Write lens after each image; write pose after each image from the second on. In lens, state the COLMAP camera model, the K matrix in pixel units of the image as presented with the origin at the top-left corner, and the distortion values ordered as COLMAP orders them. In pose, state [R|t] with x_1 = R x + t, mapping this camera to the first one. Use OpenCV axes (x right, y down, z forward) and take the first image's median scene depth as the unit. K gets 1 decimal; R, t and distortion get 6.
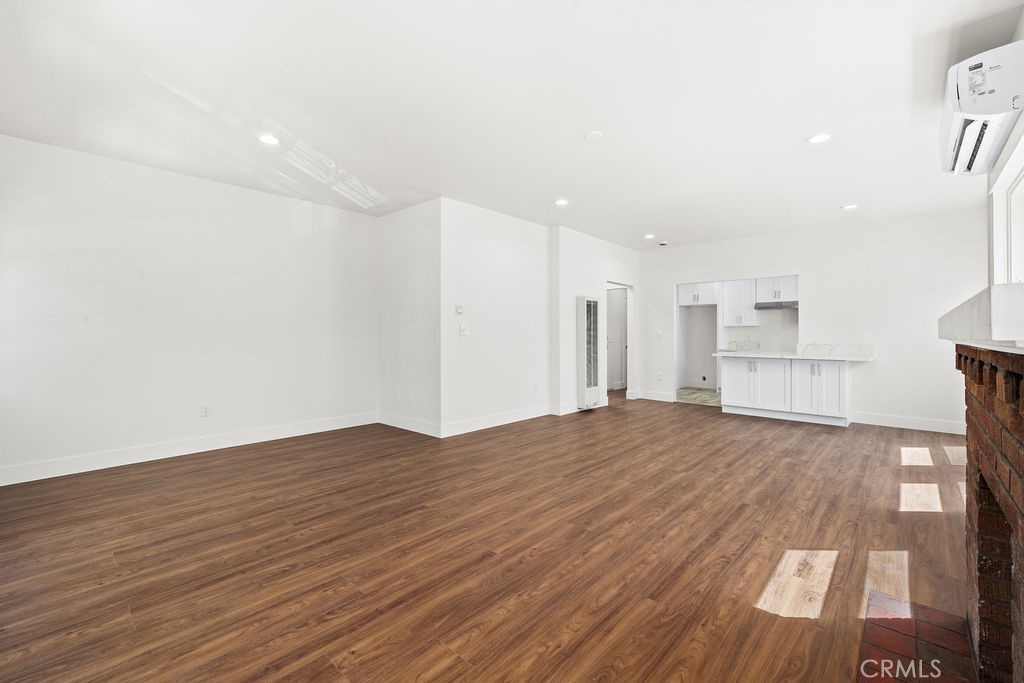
lens RADIAL K [[429.6, 0, 510.1], [0, 429.6, 333.8], [0, 0, 1]] dist [-0.000556, 0.000030]
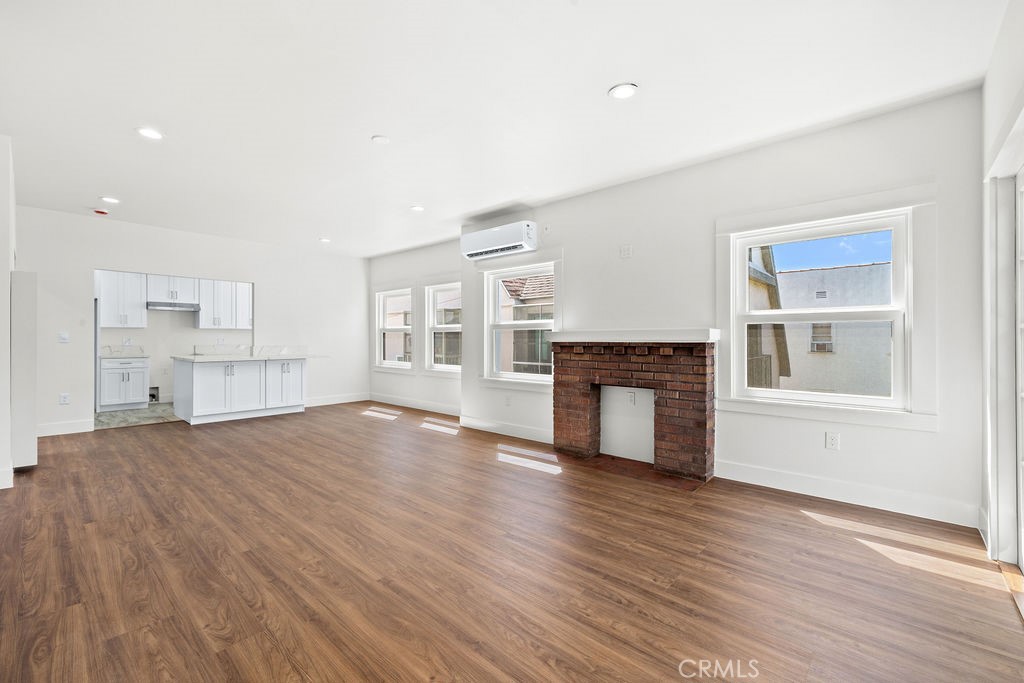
lens RADIAL K [[431.5, 0, 507.7], [0, 431.5, 339.2], [0, 0, 1]] dist [-0.000418, -0.000017]
pose [[-0.010066, -0.003391, 0.999944, -0.791269], [-0.003187, 0.999989, 0.003359, -0.001075], [-0.999944, -0.003153, -0.010077, 0.688902]]
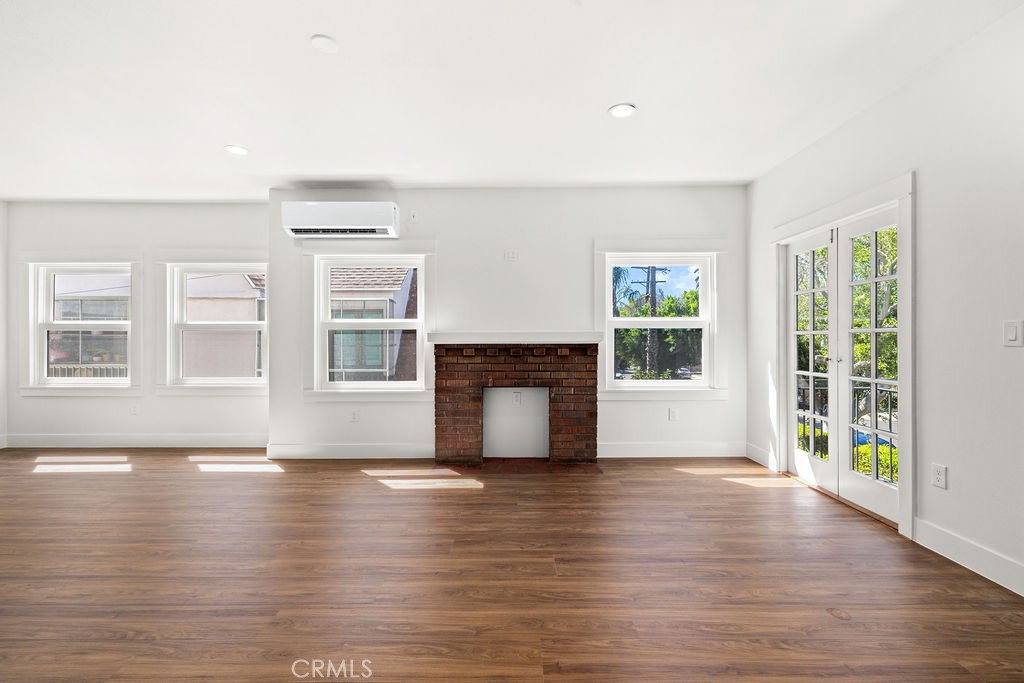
lens RADIAL K [[428.4, 0, 512.0], [0, 428.4, 341.5], [0, 0, 1]] dist [0.000087, 0.000105]
pose [[-0.678298, -0.002865, 0.734781, -0.475758], [-0.002733, 0.999995, 0.001377, 0.002297], [-0.734782, -0.001074, -0.678303, 1.193787]]
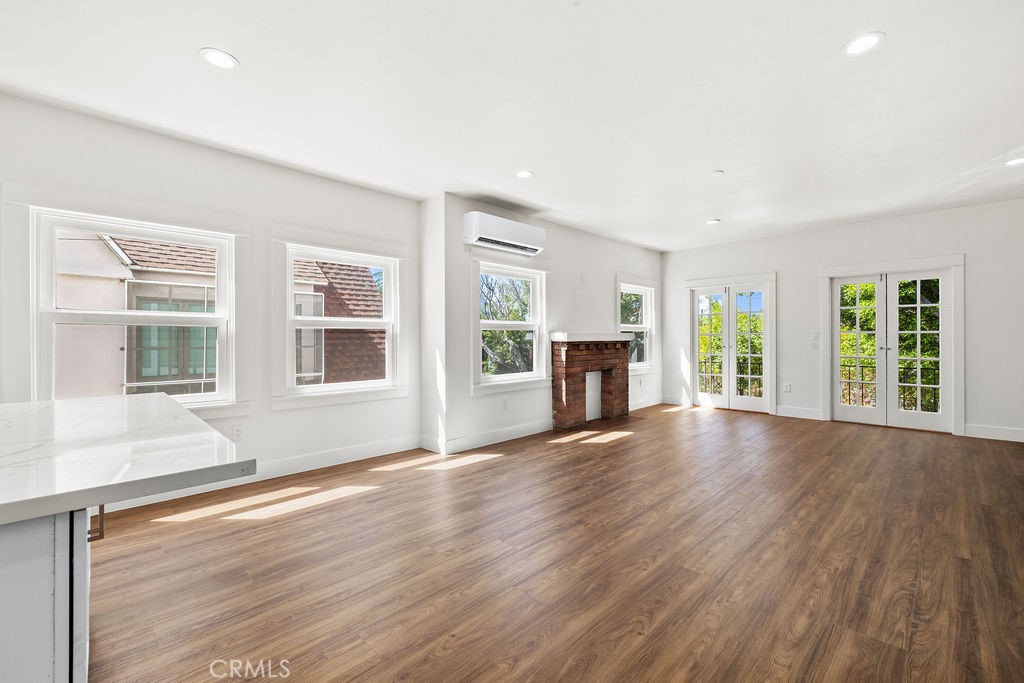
lens RADIAL K [[431.5, 0, 507.7], [0, 431.5, 339.2], [0, 0, 1]] dist [-0.000418, -0.000017]
pose [[-0.998727, 0.002960, 0.050351, 0.697331], [0.002875, 0.999994, -0.001754, 0.005071], [-0.050356, -0.001607, -0.998730, 2.168700]]
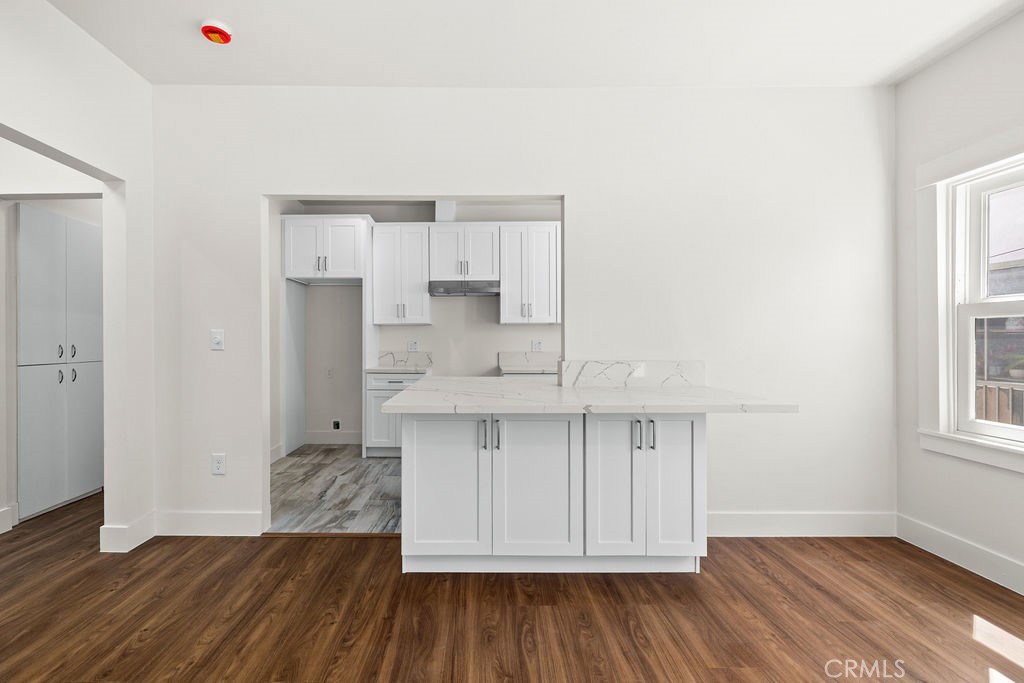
lens RADIAL K [[448.7, 0, 475.8], [0, 448.7, 338.8], [0, 0, 1]] dist [0.000392, 0.000061]
pose [[0.732960, -0.000011, 0.680271, 0.583461], [0.001011, 0.999999, -0.001073, 0.003092], [-0.680271, 0.001474, 0.732960, 1.378607]]
